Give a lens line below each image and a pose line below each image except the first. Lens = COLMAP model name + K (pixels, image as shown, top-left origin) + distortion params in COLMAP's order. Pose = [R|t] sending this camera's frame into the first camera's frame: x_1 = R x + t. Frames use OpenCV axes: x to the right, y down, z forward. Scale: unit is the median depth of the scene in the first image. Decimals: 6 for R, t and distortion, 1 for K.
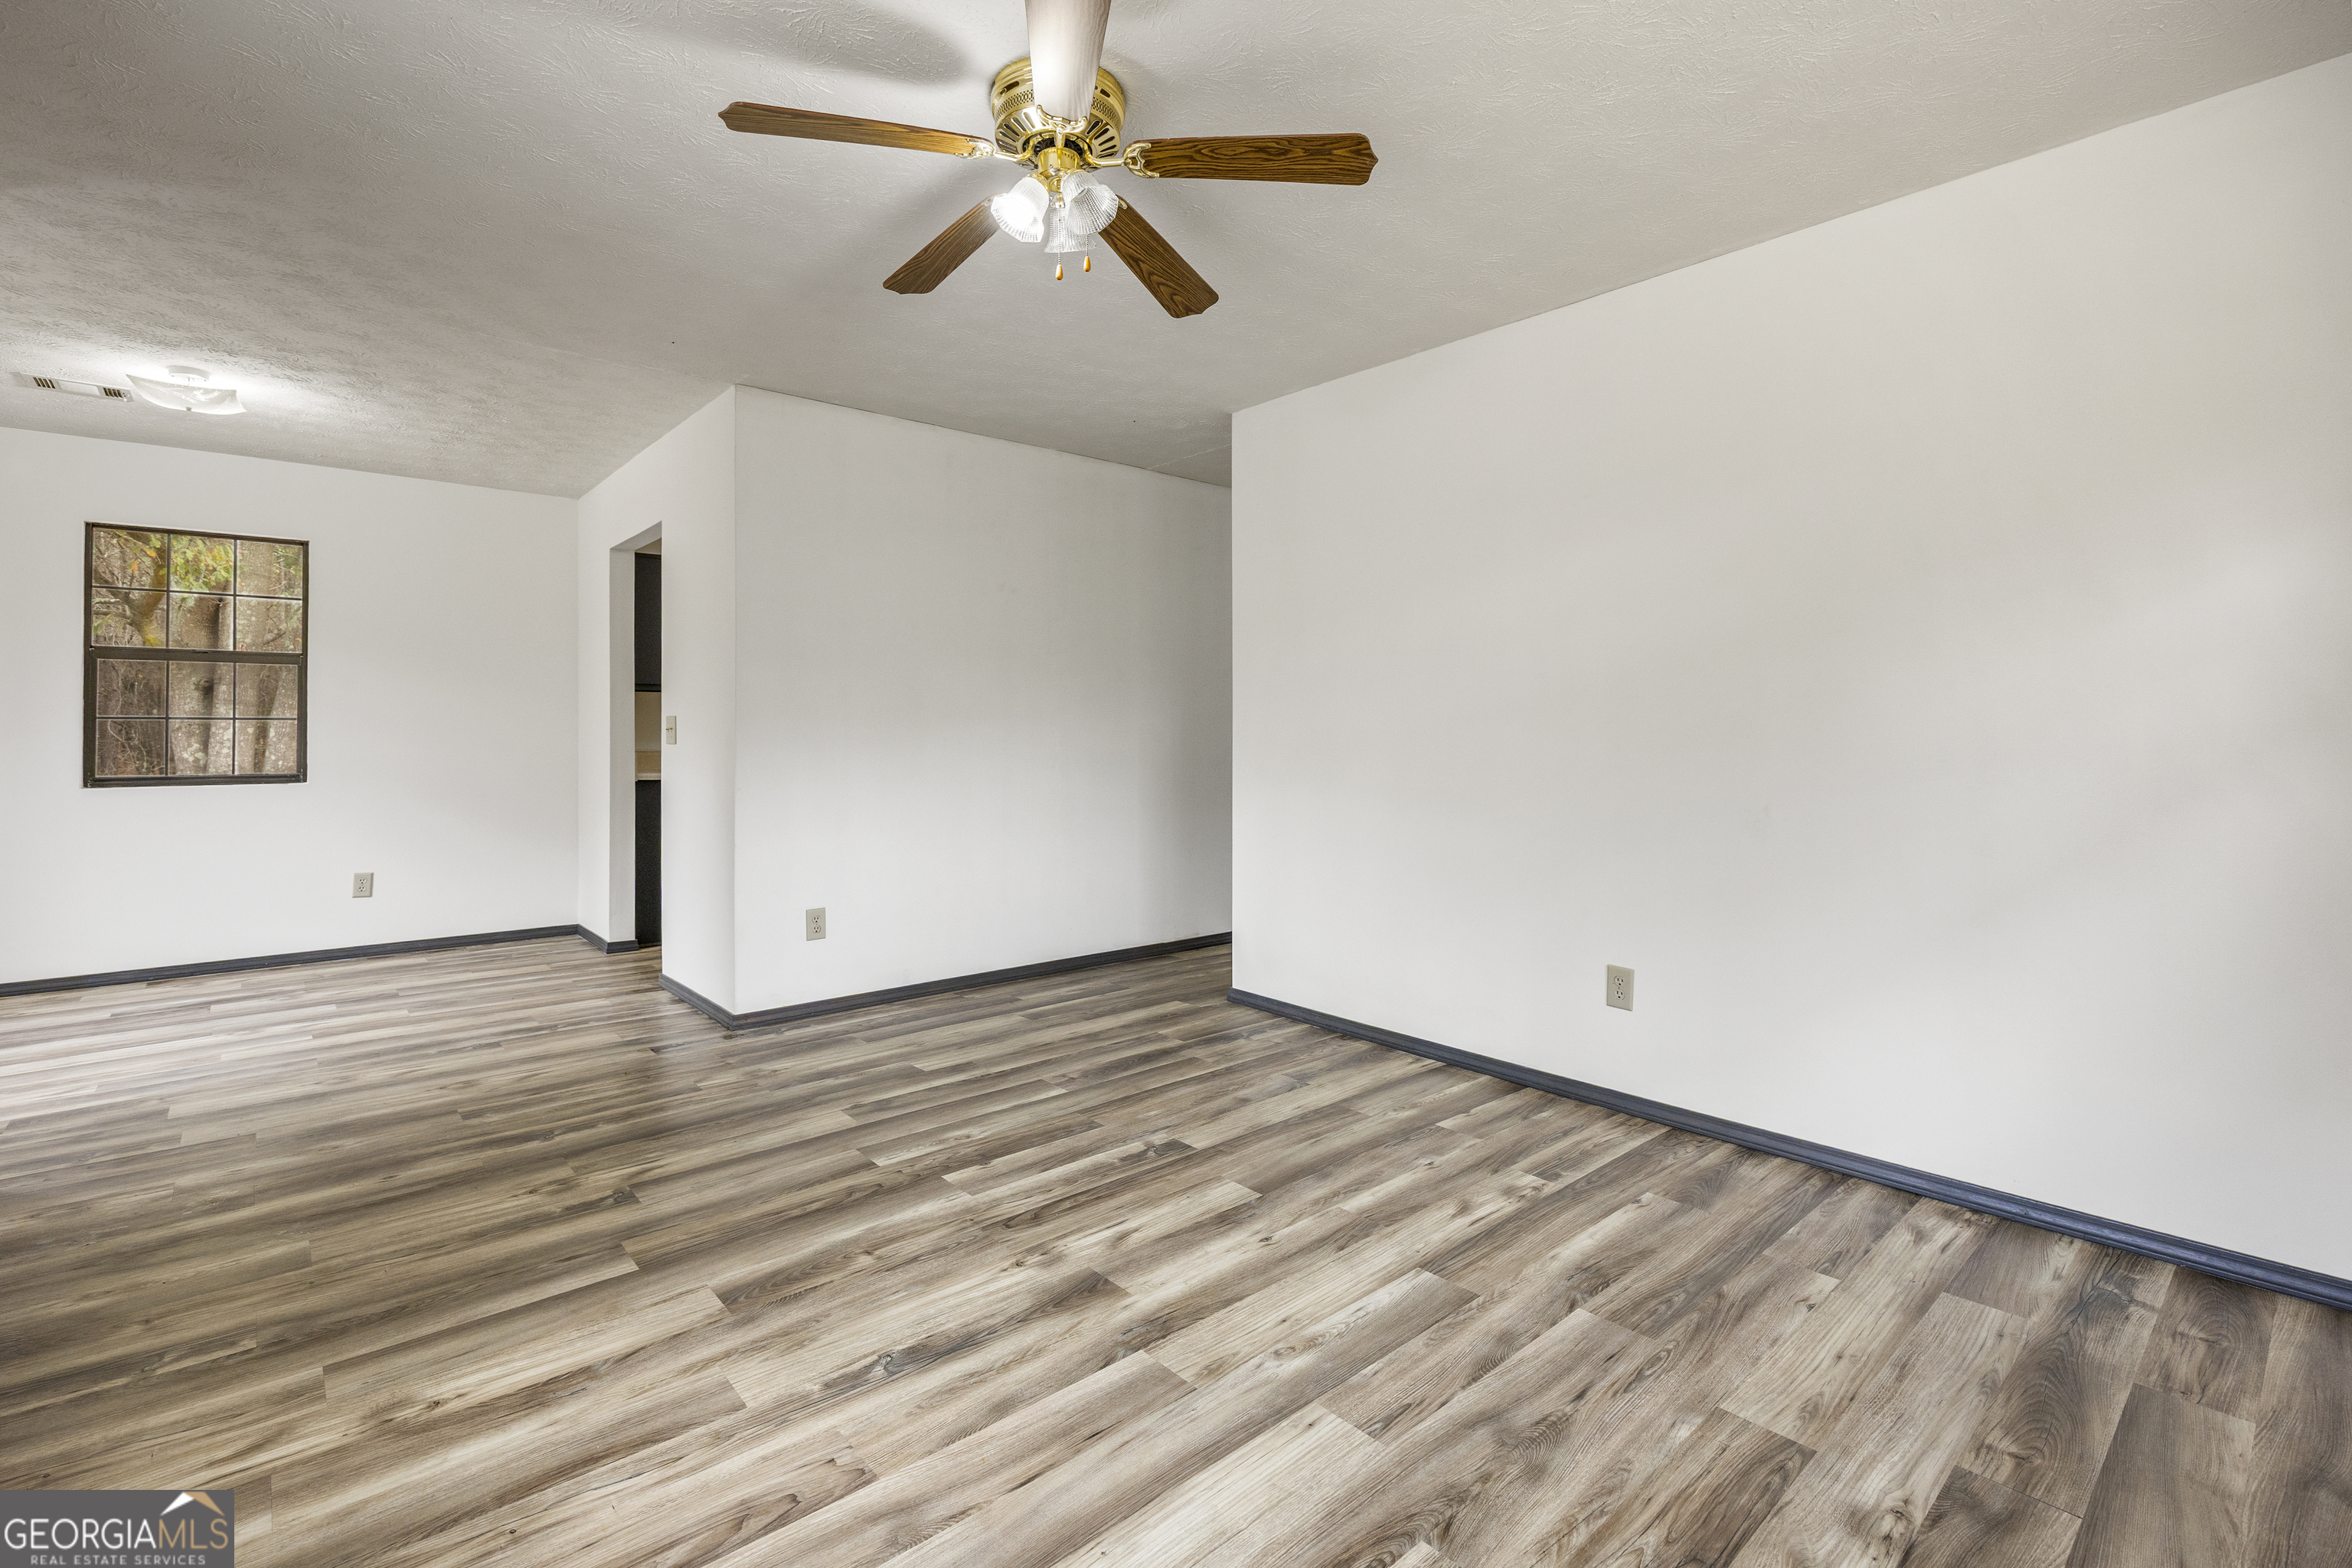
lens RADIAL K [[1056.2, 0, 1169.0], [0, 1056.2, 723.3], [0, 0, 1]] dist [-0.011949, 0.000078]
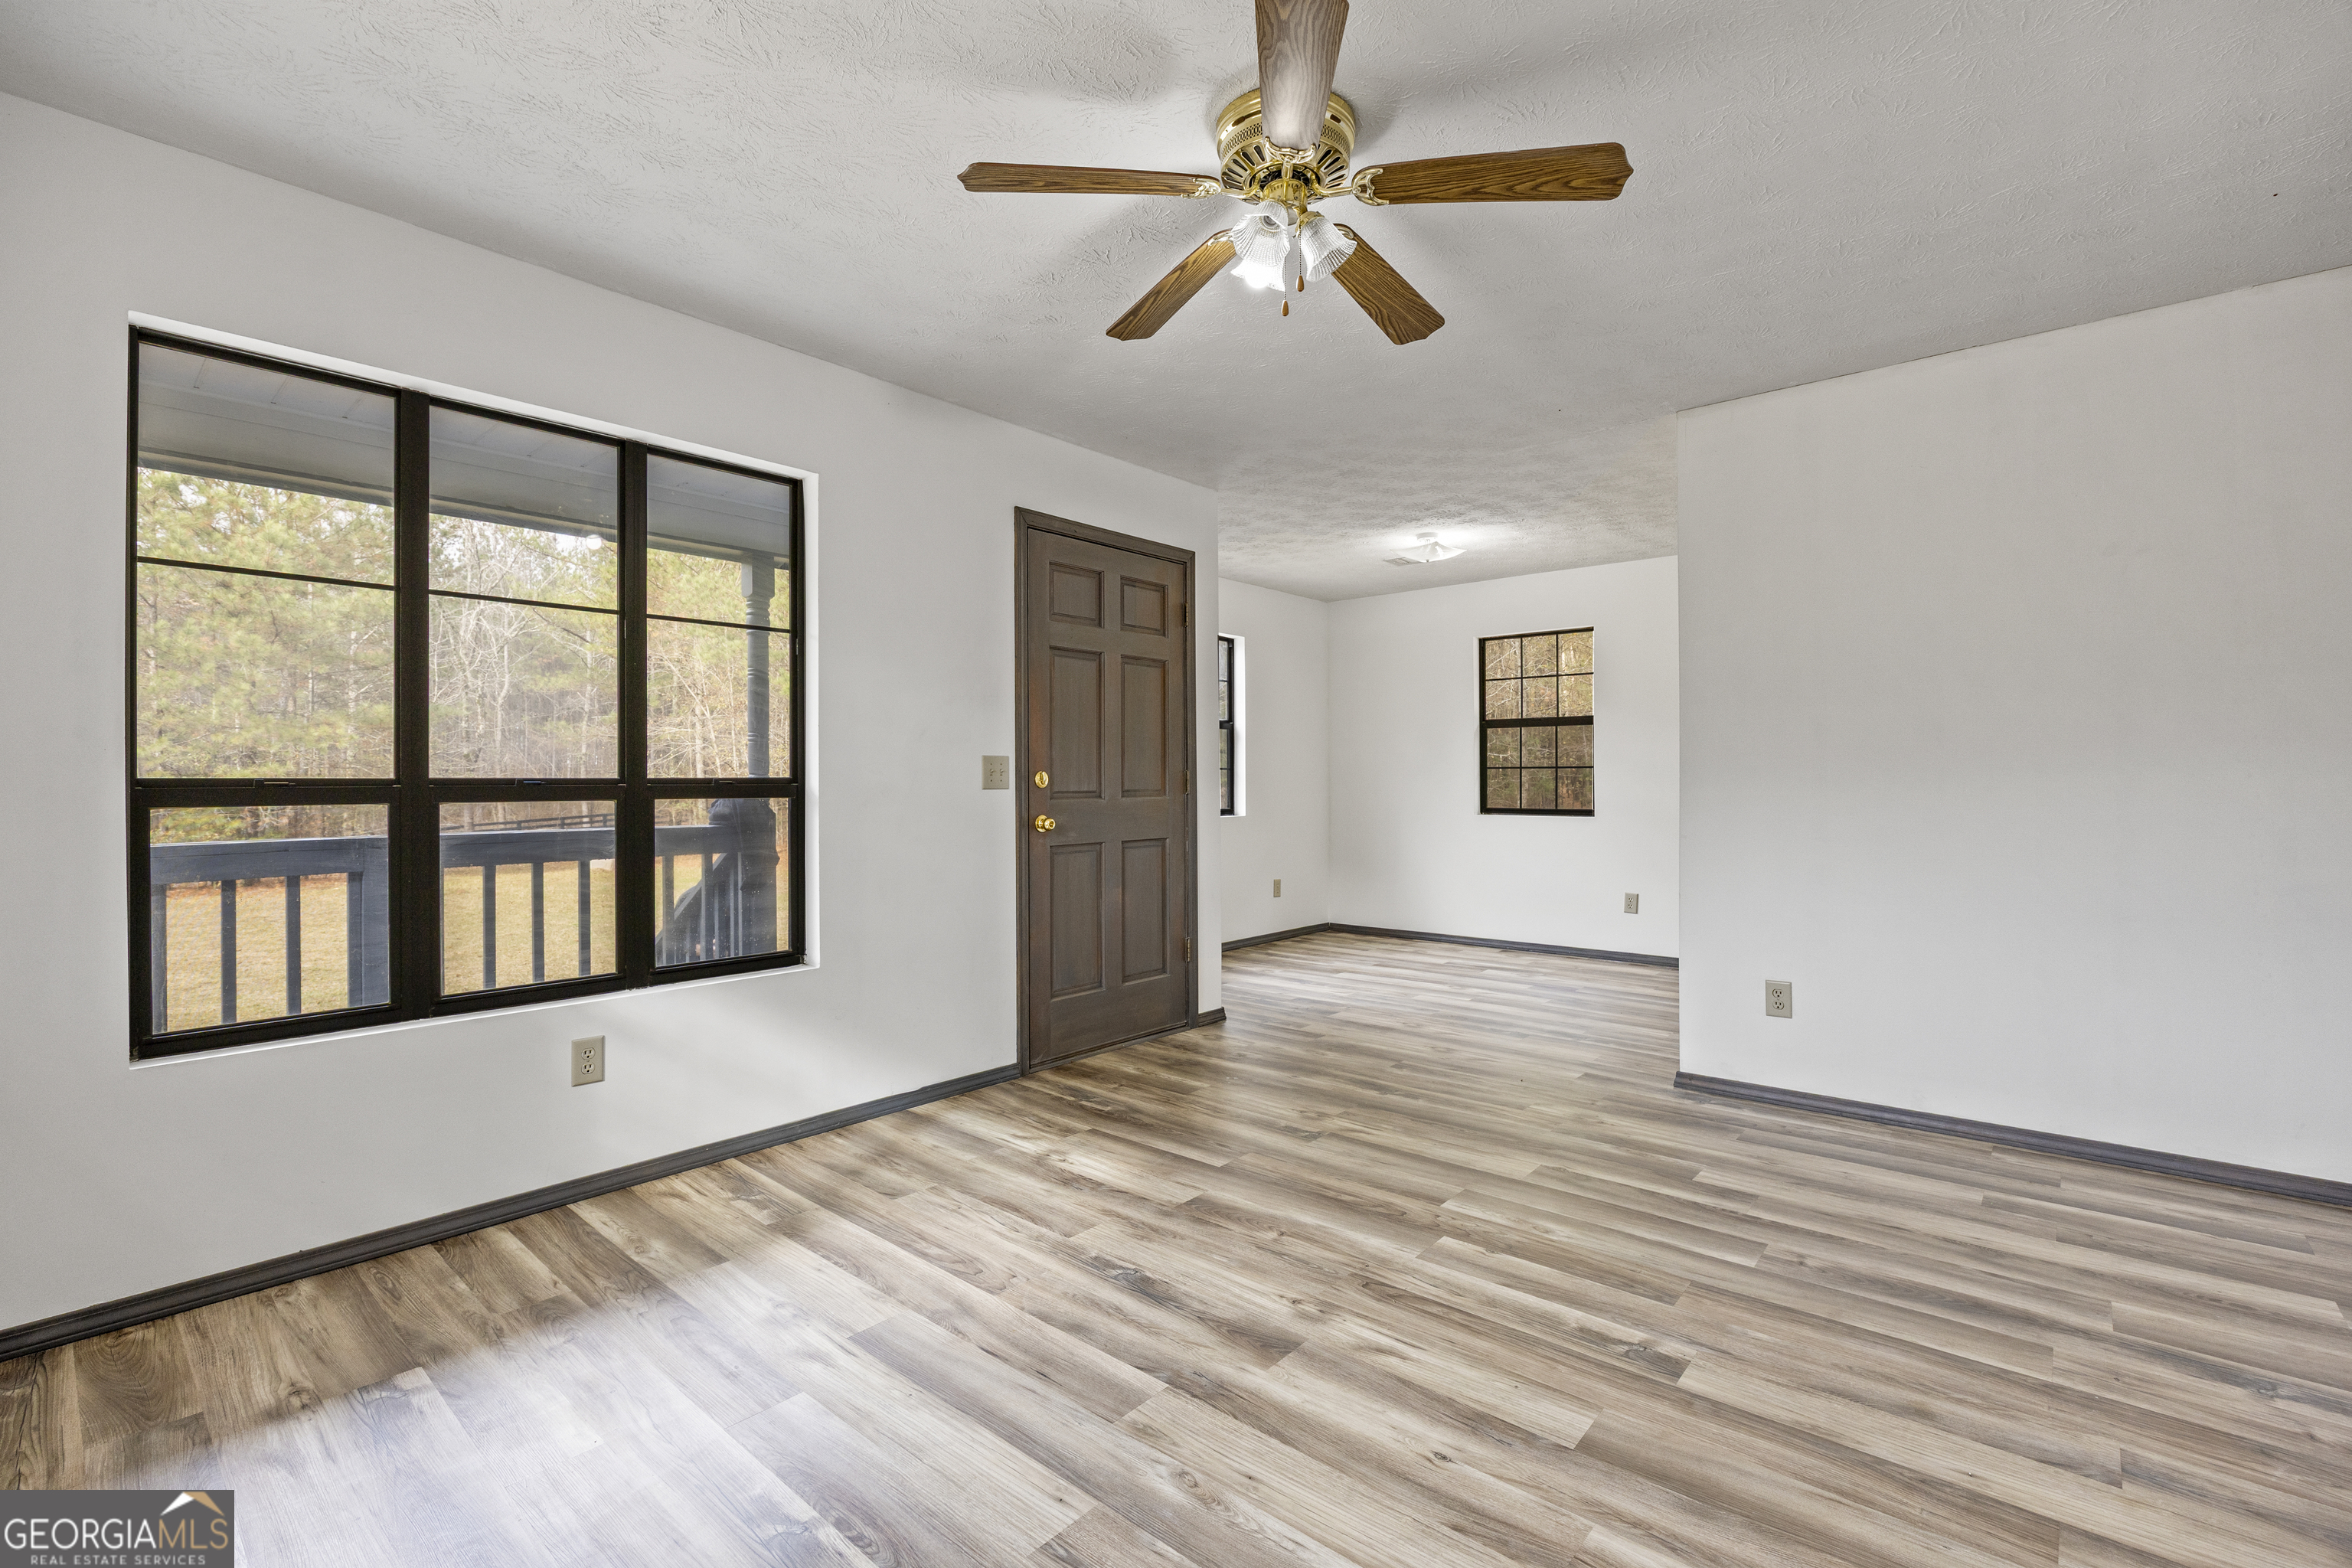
lens RADIAL K [[1036.2, 0, 1167.2], [0, 1036.2, 781.2], [0, 0, 1]] dist [-0.012442, 0.000193]
pose [[0.129184, 0.001260, -0.991620, 0.746393], [0.013340, 0.999906, 0.003008, 0.005635], [0.991531, -0.013617, 0.129155, 0.678760]]
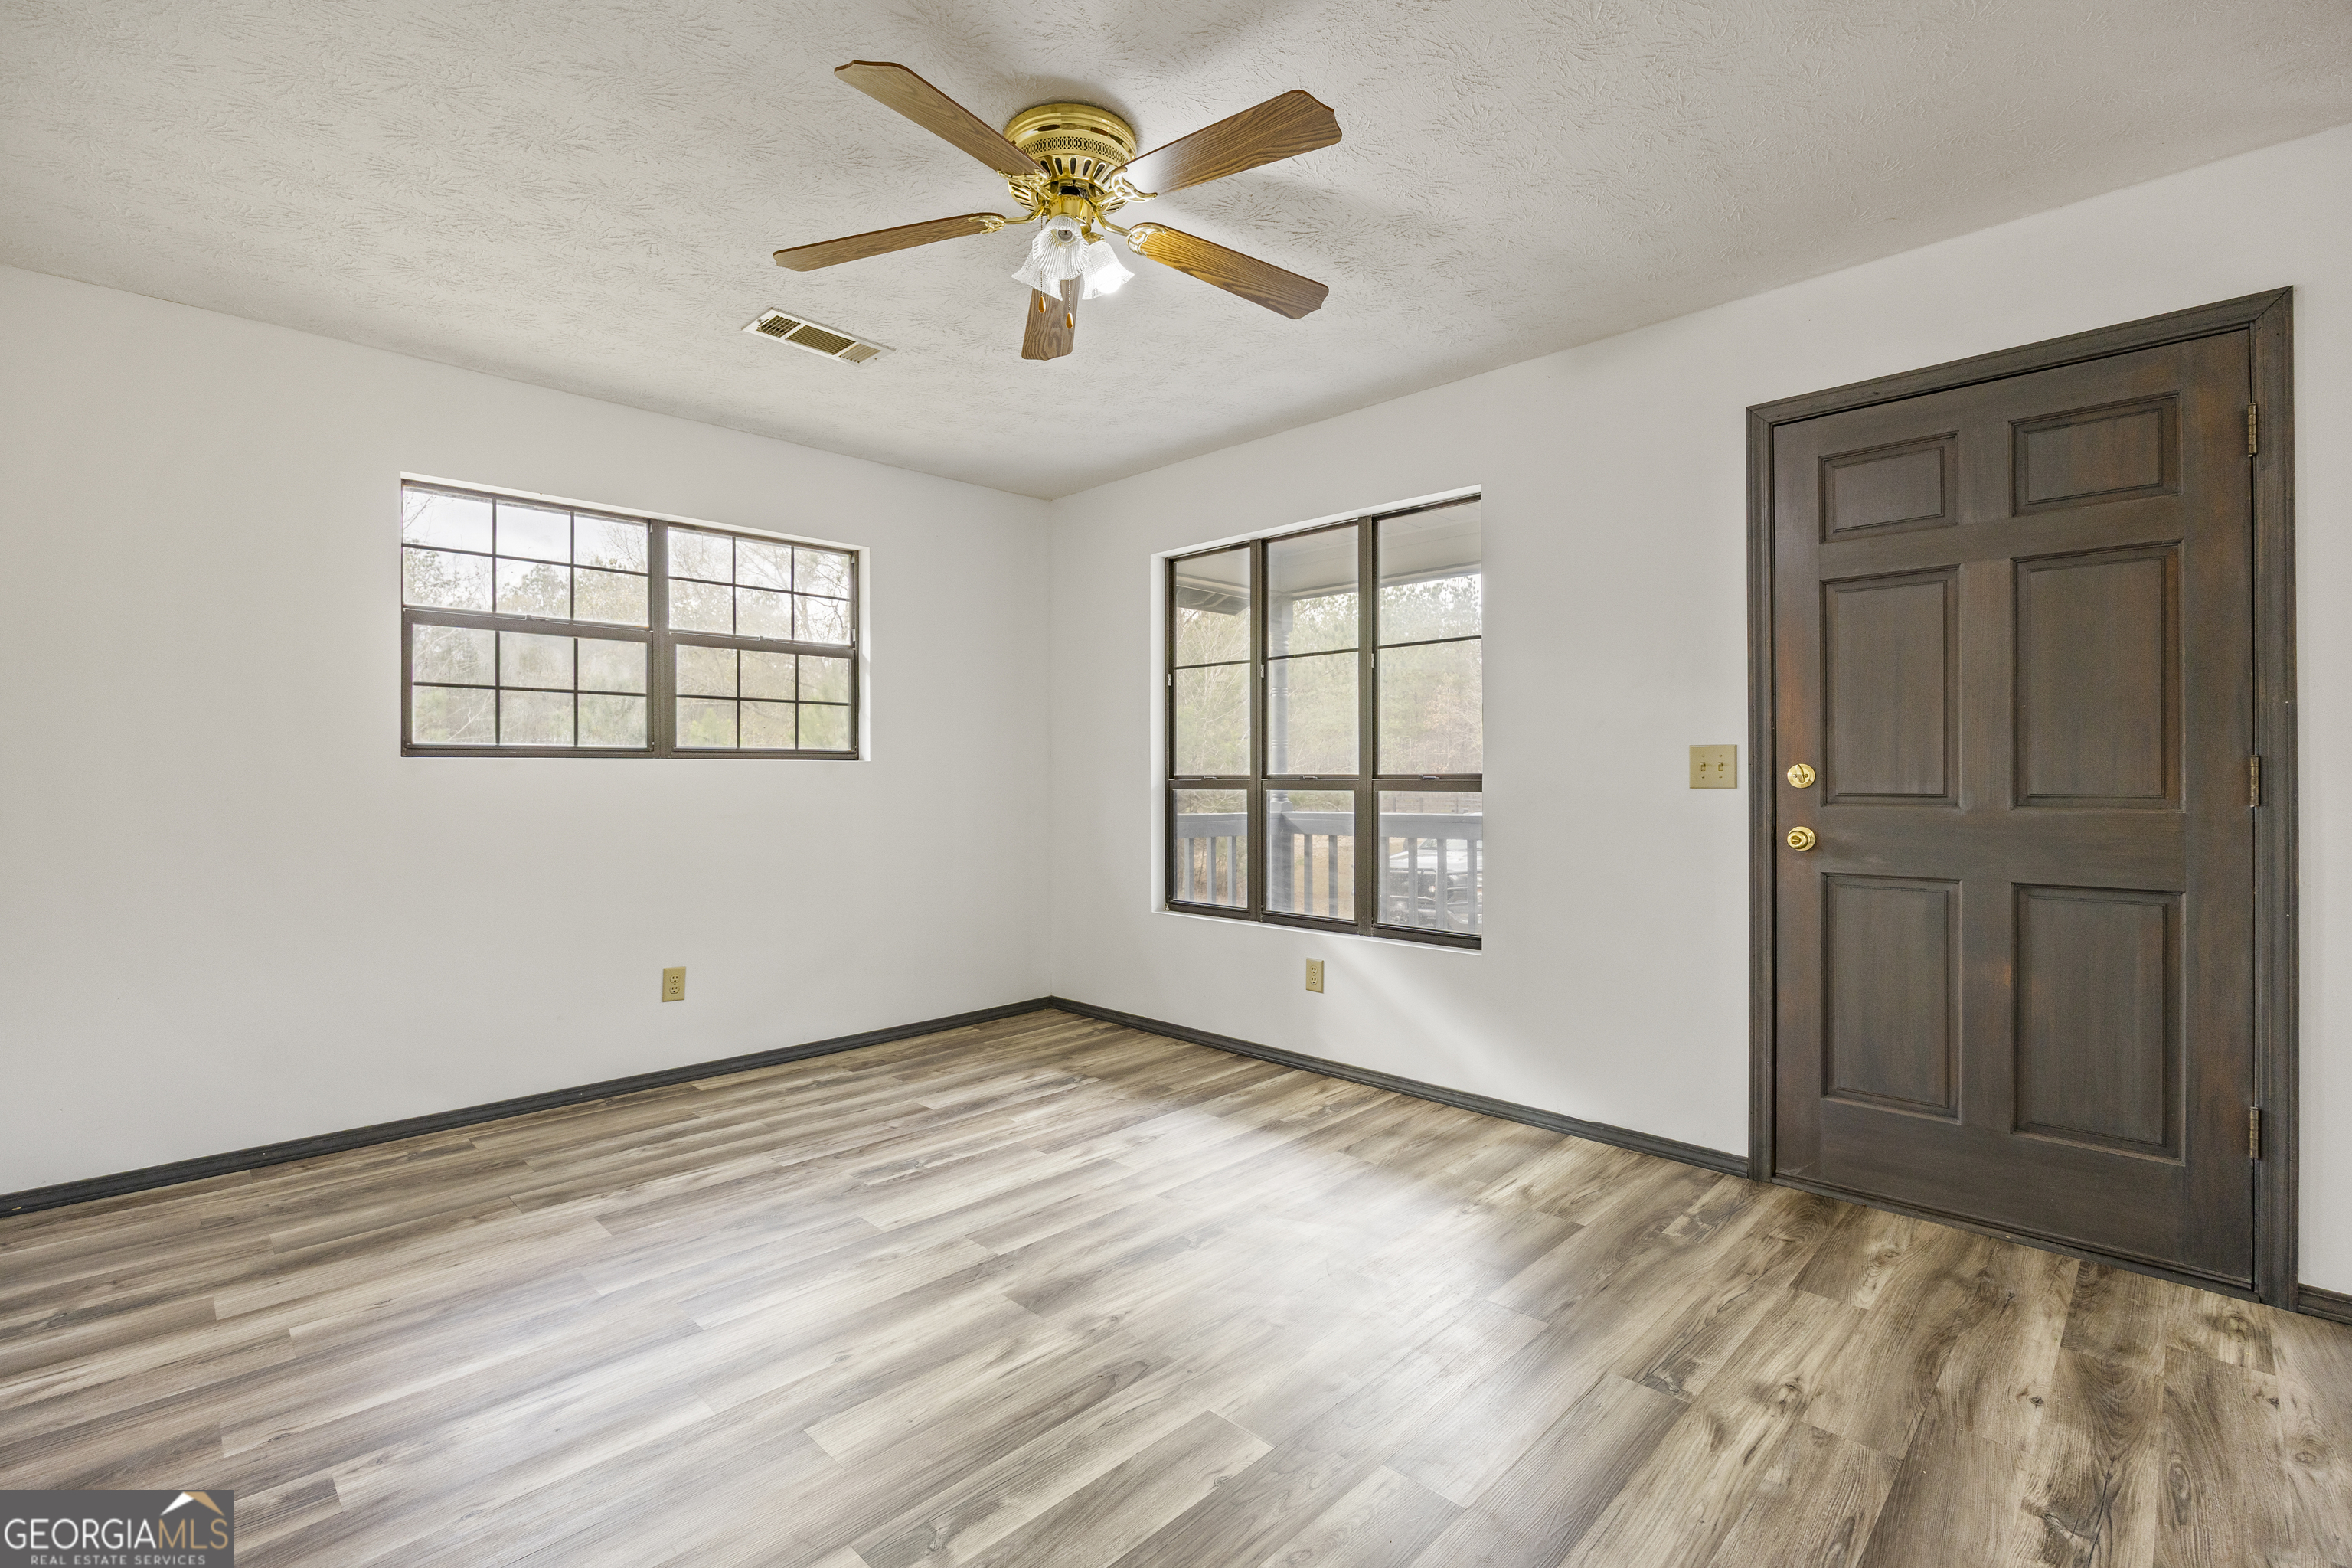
lens RADIAL K [[1036.2, 0, 1167.2], [0, 1036.2, 781.2], [0, 0, 1]] dist [-0.012442, 0.000193]
pose [[-0.997689, 0.003115, -0.067867, -0.114443], [0.003598, 0.999969, -0.007004, 0.015999], [0.067843, -0.007232, -0.997670, 1.772691]]
